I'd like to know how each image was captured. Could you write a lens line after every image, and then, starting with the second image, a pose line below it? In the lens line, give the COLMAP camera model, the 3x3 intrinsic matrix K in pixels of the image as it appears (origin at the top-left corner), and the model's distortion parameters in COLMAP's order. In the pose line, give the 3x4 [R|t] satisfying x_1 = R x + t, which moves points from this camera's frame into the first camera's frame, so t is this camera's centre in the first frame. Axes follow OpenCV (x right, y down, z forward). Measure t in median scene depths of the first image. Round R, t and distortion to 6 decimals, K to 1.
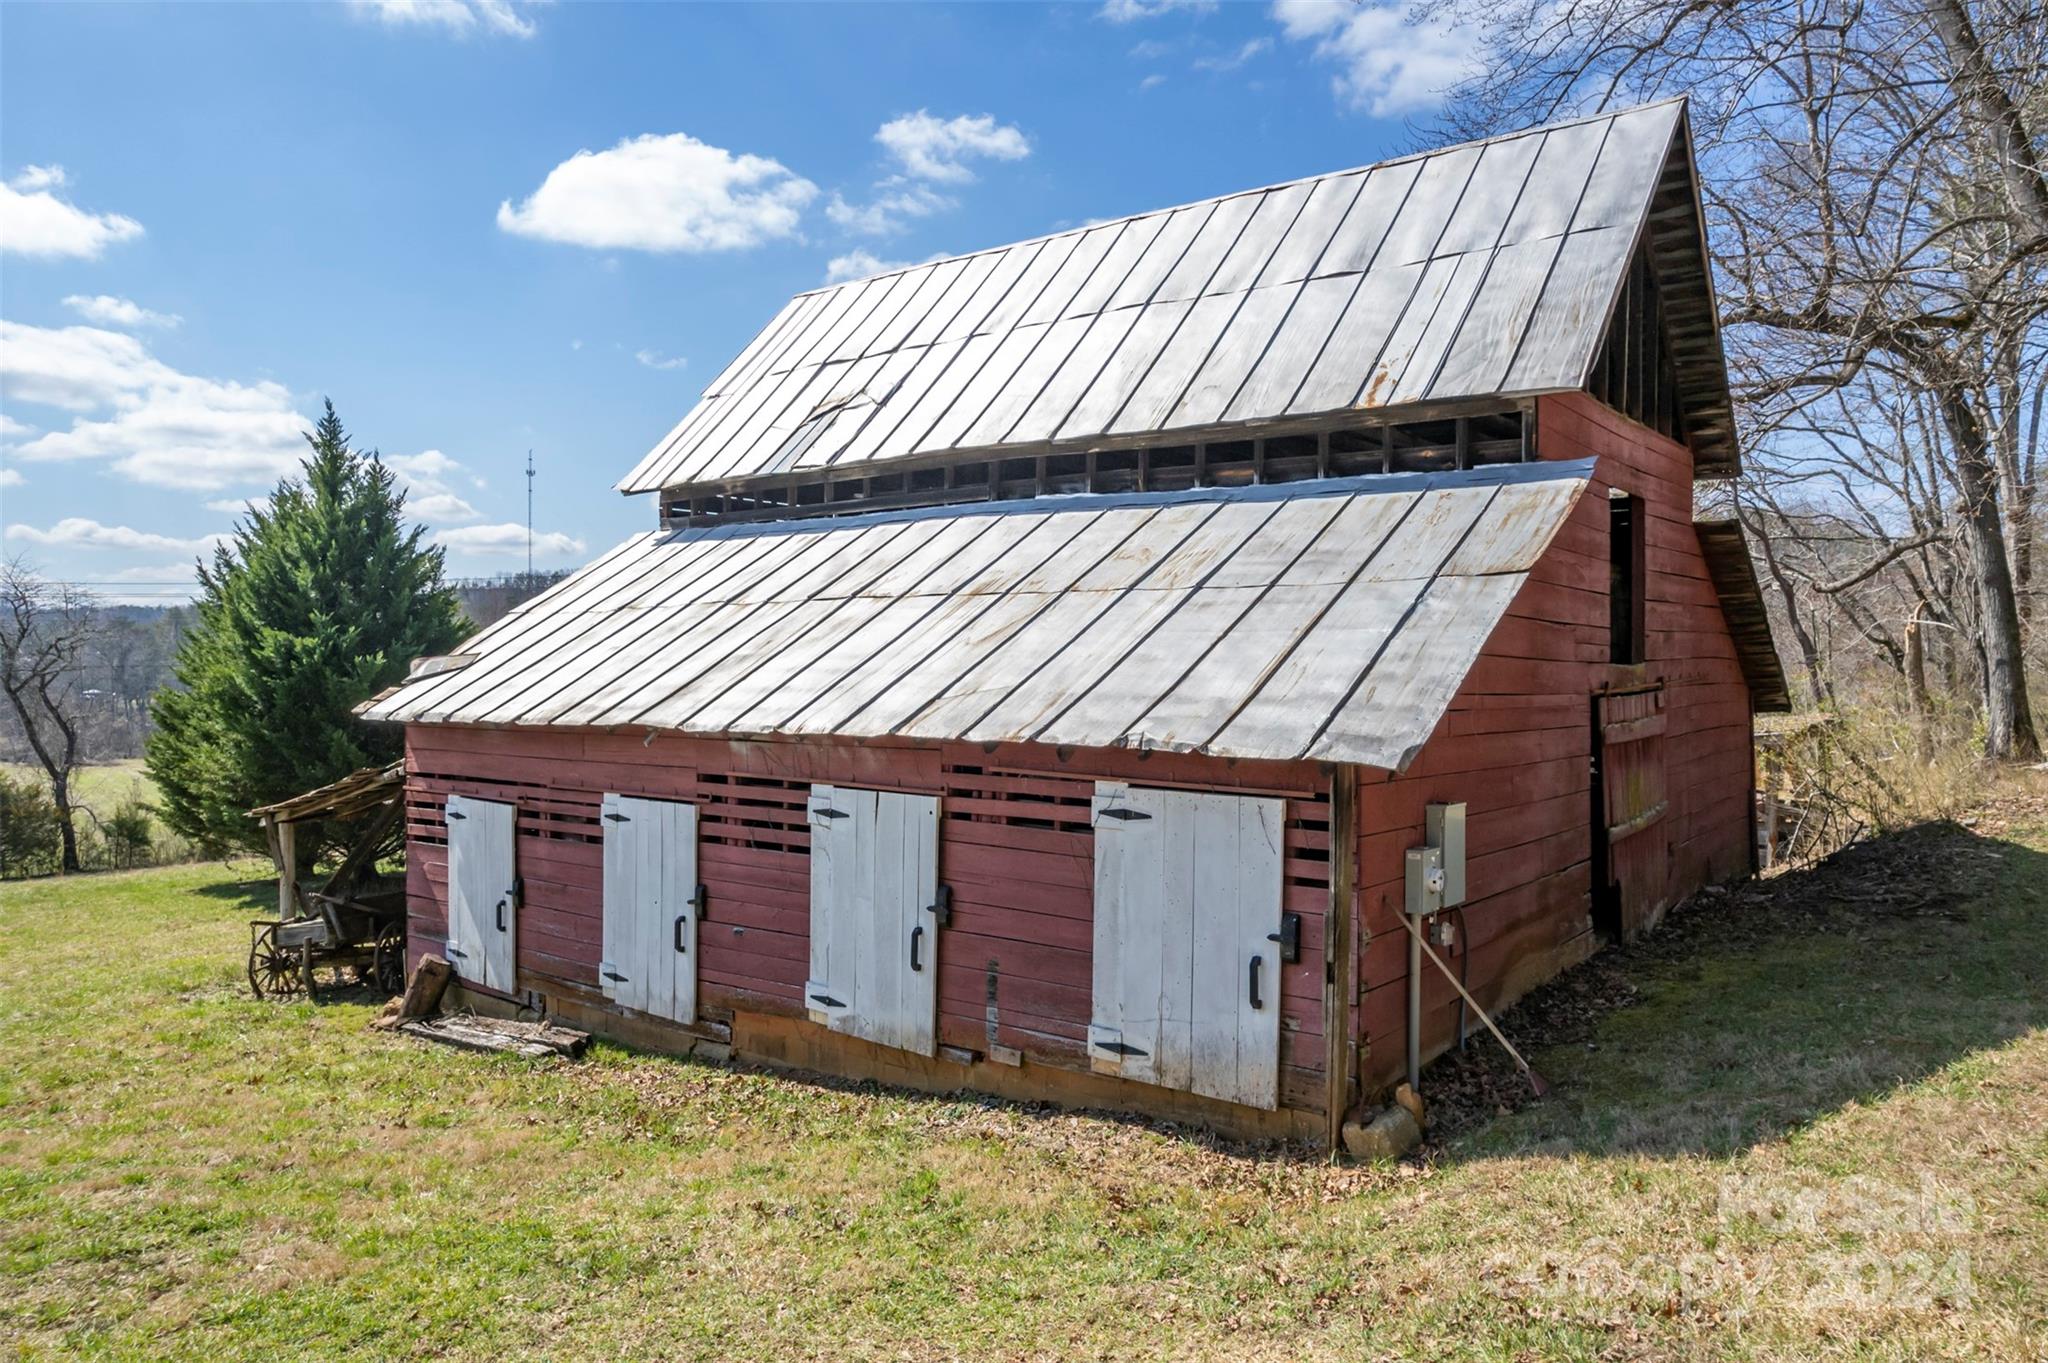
lens RADIAL K [[1307.0, 0, 1035.4], [0, 1307.0, 669.6], [0, 0, 1]] dist [-0.038294, 0.039201]
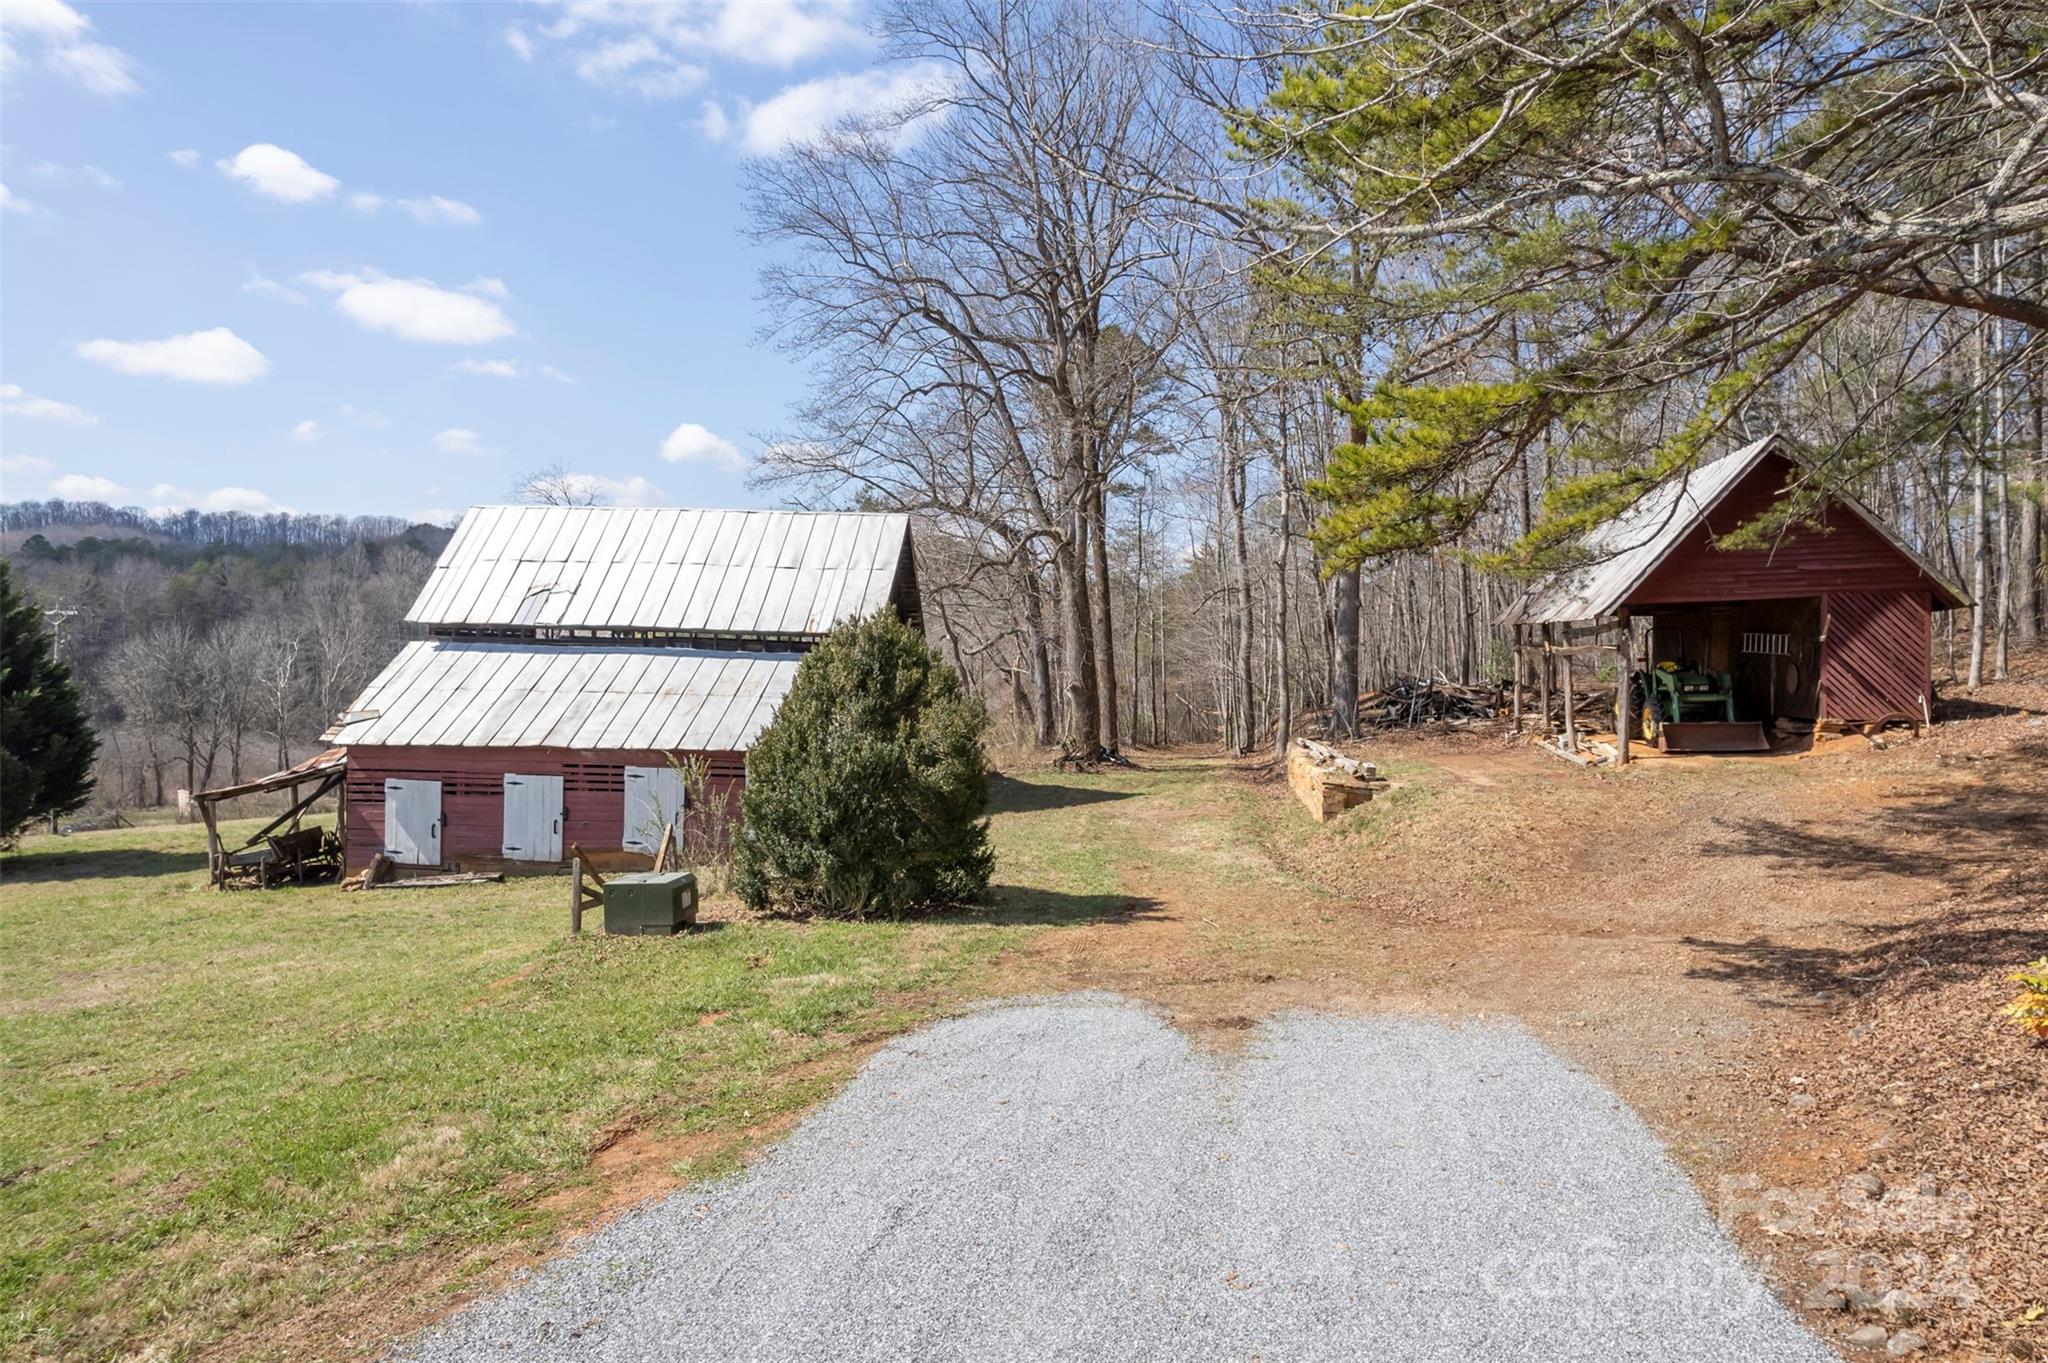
lens RADIAL K [[1307.0, 0, 1026.7], [0, 1307.0, 677.9], [0, 0, 1]] dist [-0.038294, 0.039201]
pose [[0.840281, 0.011258, 0.542034, -0.773110], [-0.017893, 0.999816, 0.006972, -0.108945], [-0.541856, -0.015557, 0.840327, -1.443412]]
